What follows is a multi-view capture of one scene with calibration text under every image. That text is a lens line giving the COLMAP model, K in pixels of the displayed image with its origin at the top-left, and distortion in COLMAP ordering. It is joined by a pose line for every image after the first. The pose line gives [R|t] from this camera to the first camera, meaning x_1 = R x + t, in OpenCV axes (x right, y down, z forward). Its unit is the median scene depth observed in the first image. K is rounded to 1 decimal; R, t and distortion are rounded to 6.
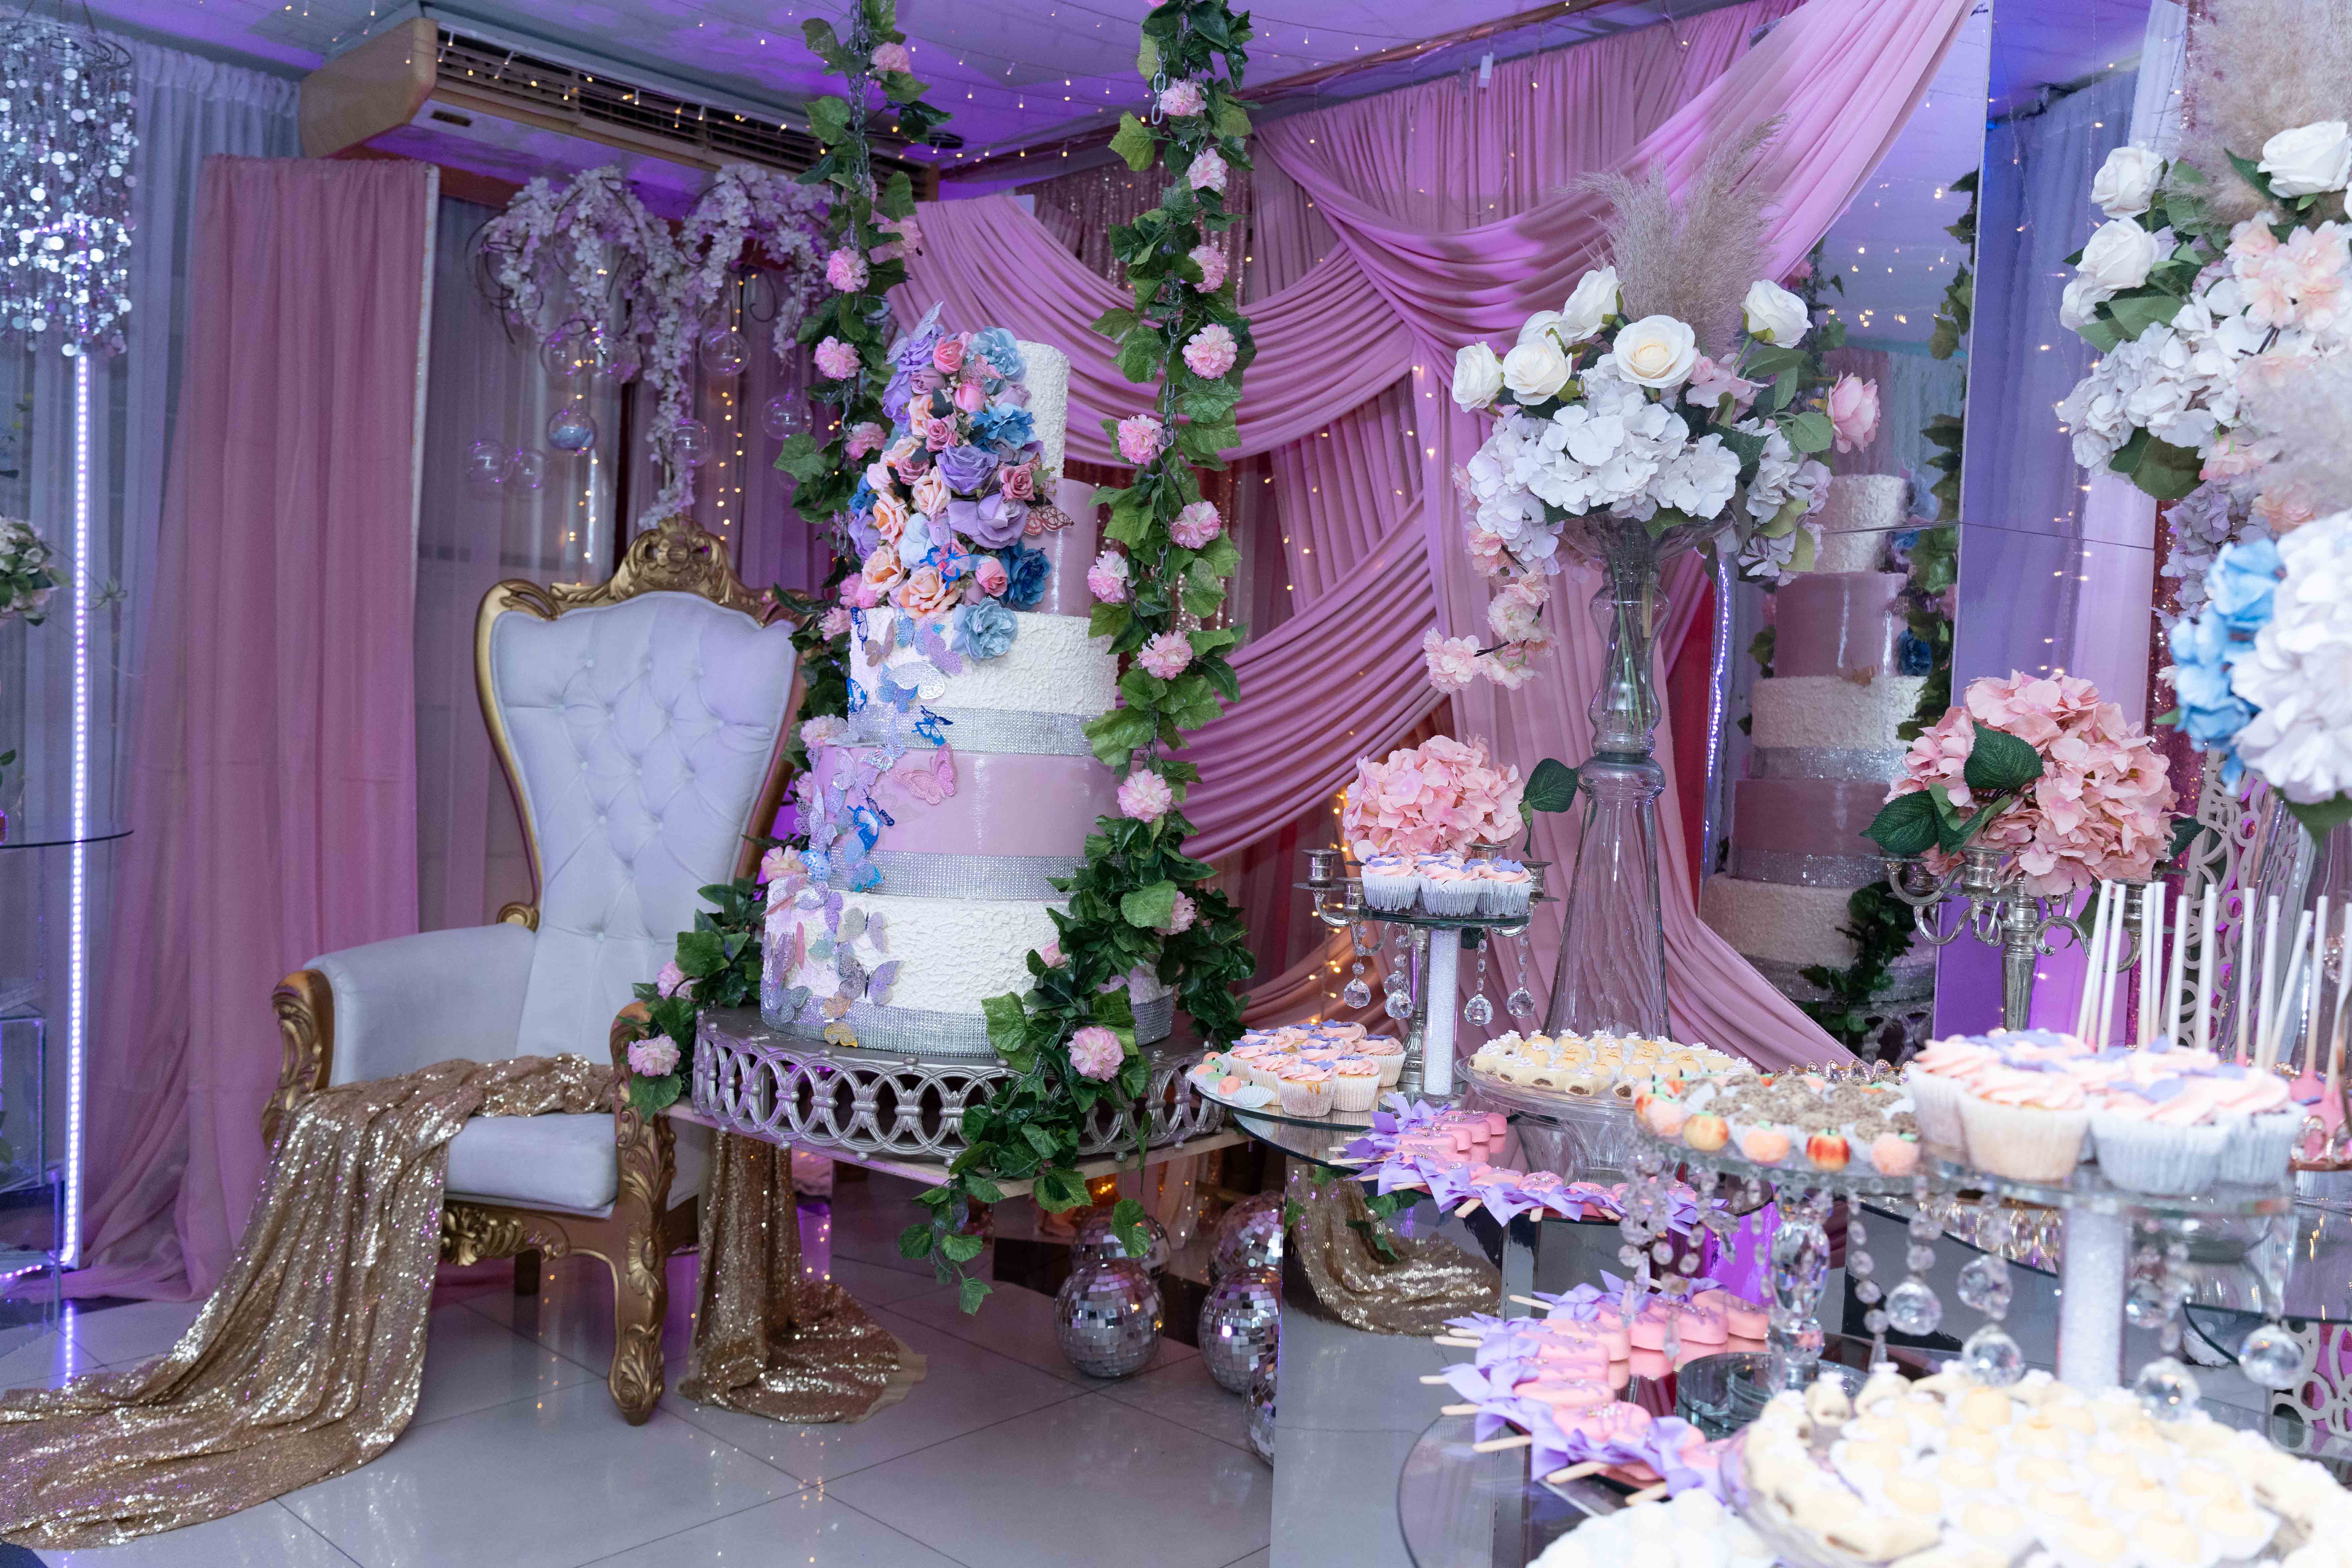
lens RADIAL K [[1751.6, 0, 1072.5], [0, 1751.6, 783.4], [0, 0, 1]] dist [0.002376, -0.005727]
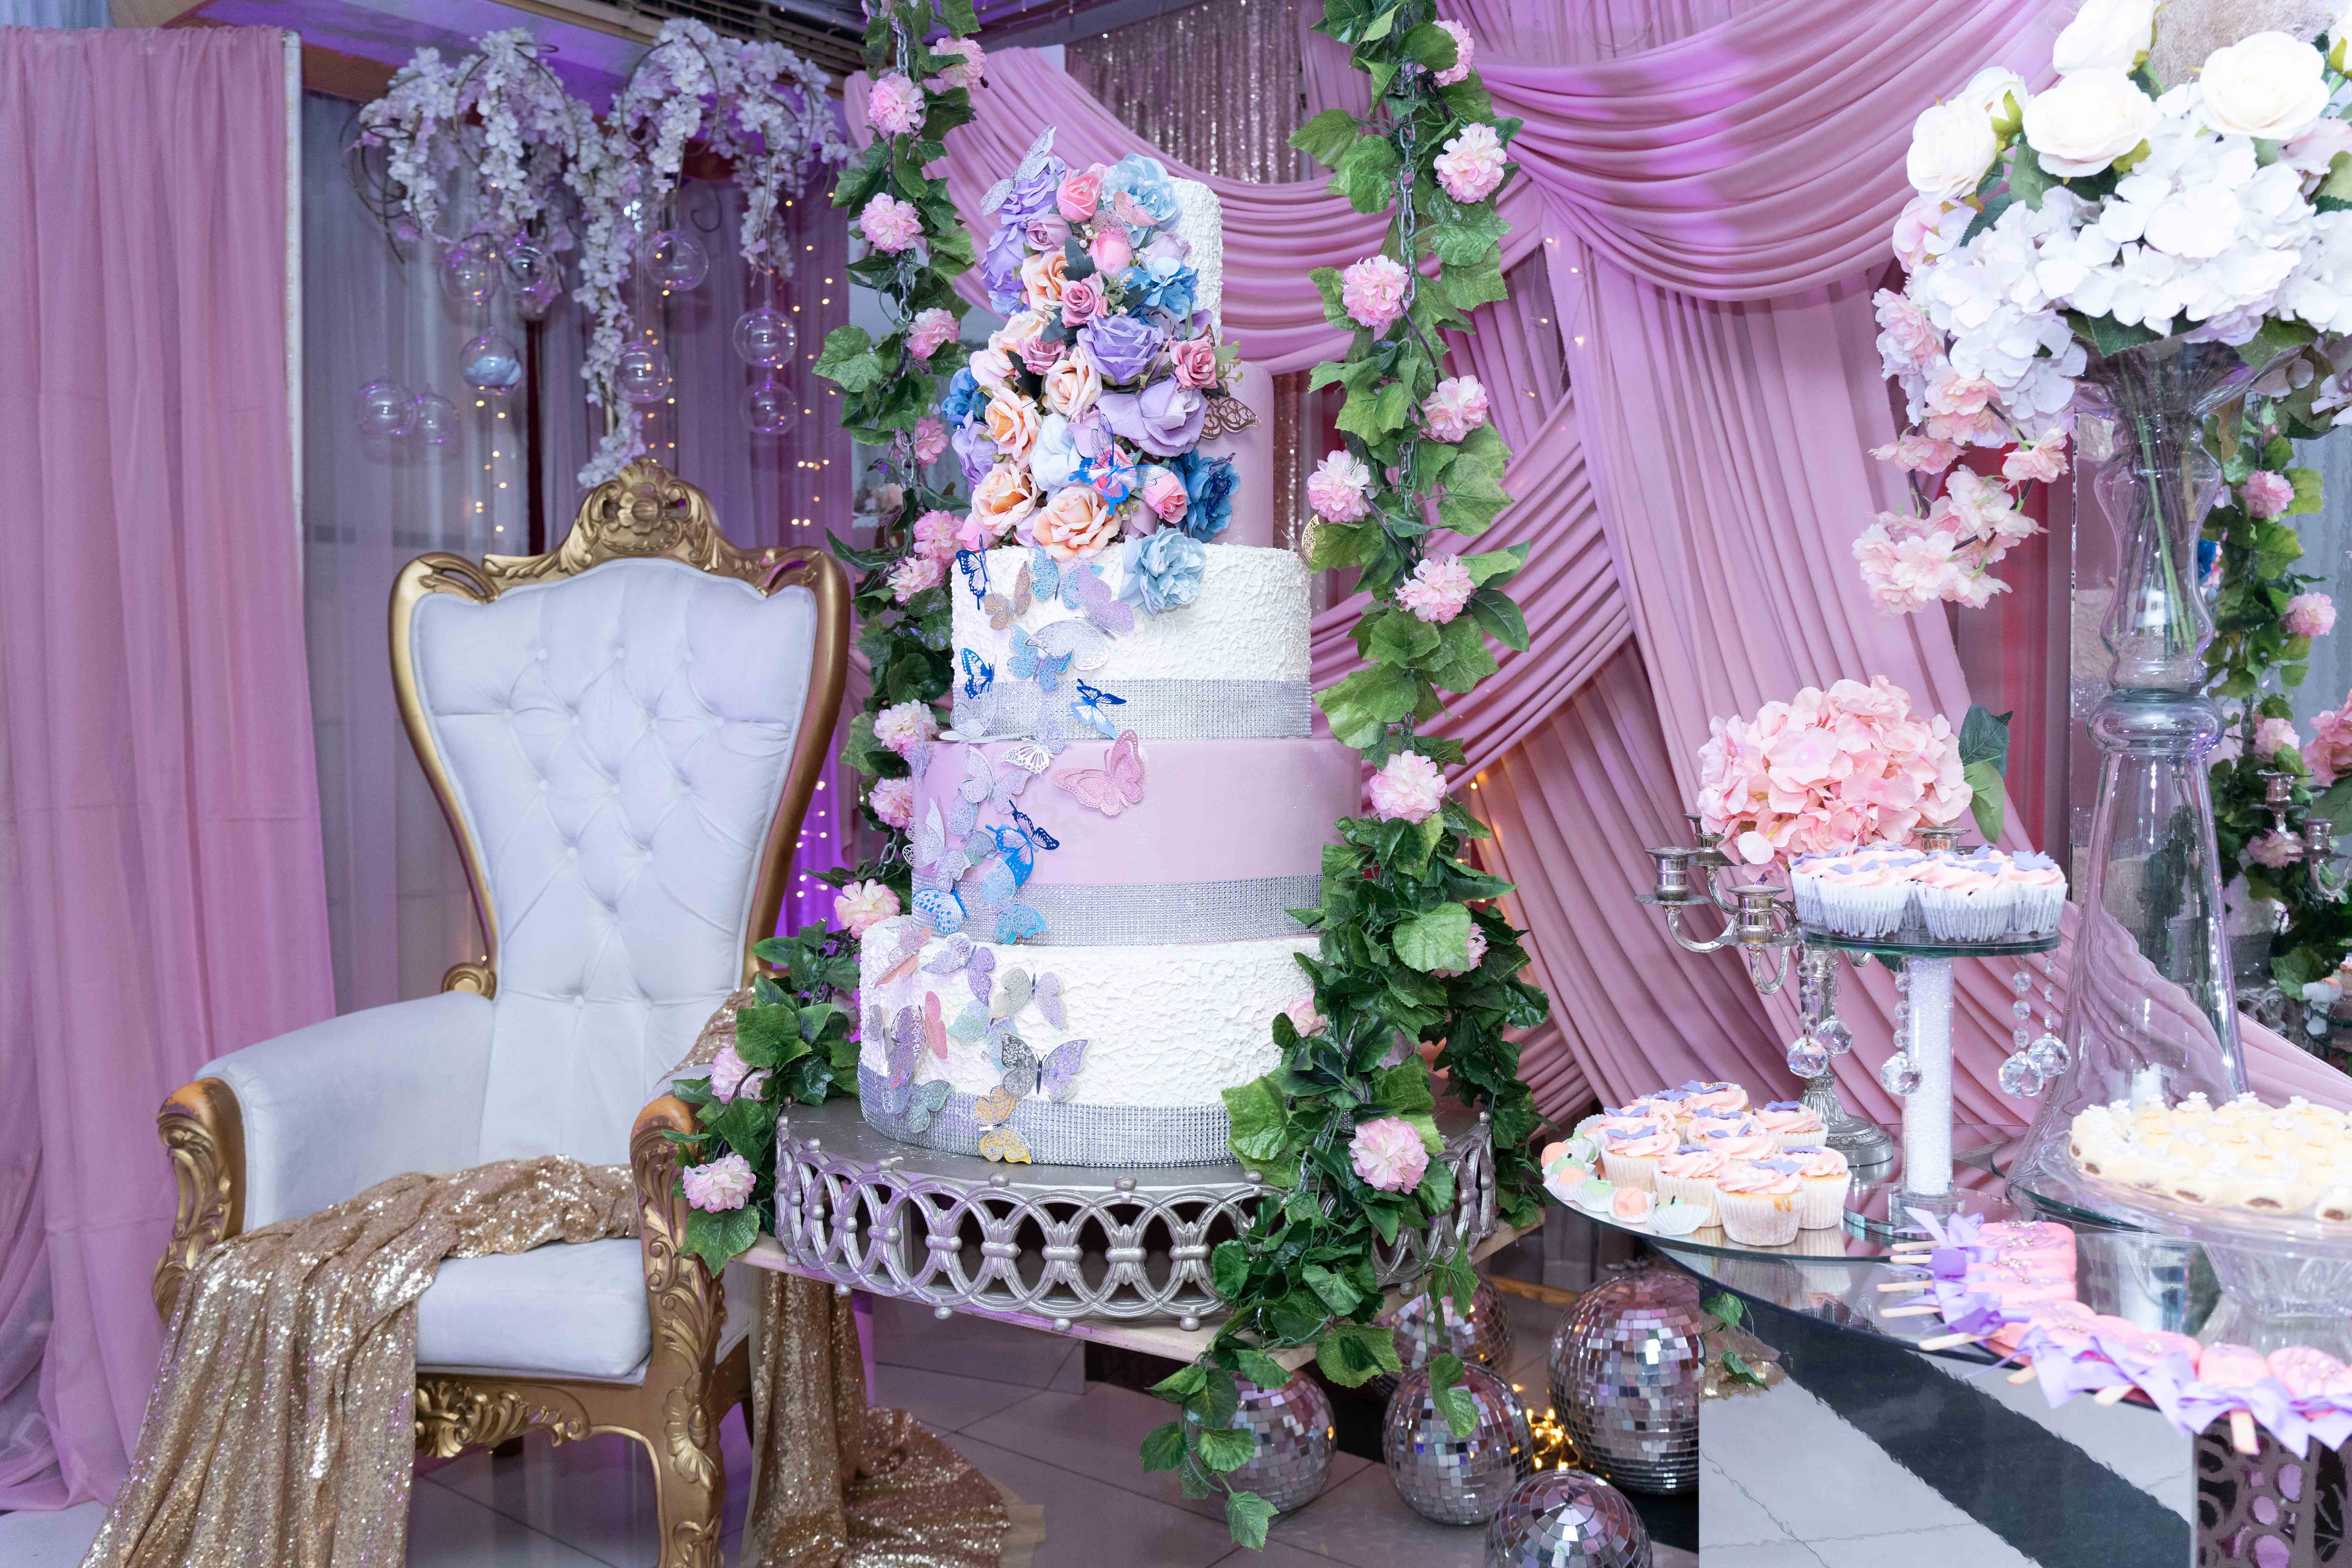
lens RADIAL K [[1751.6, 0, 1072.5], [0, 1751.6, 783.4], [0, 0, 1]] dist [0.002376, -0.005727]
pose [[0.995201, -0.058860, 0.078174, -0.124929], [0.057830, 0.998208, 0.015375, -0.011026], [-0.078939, -0.010780, 0.996821, 0.238222]]
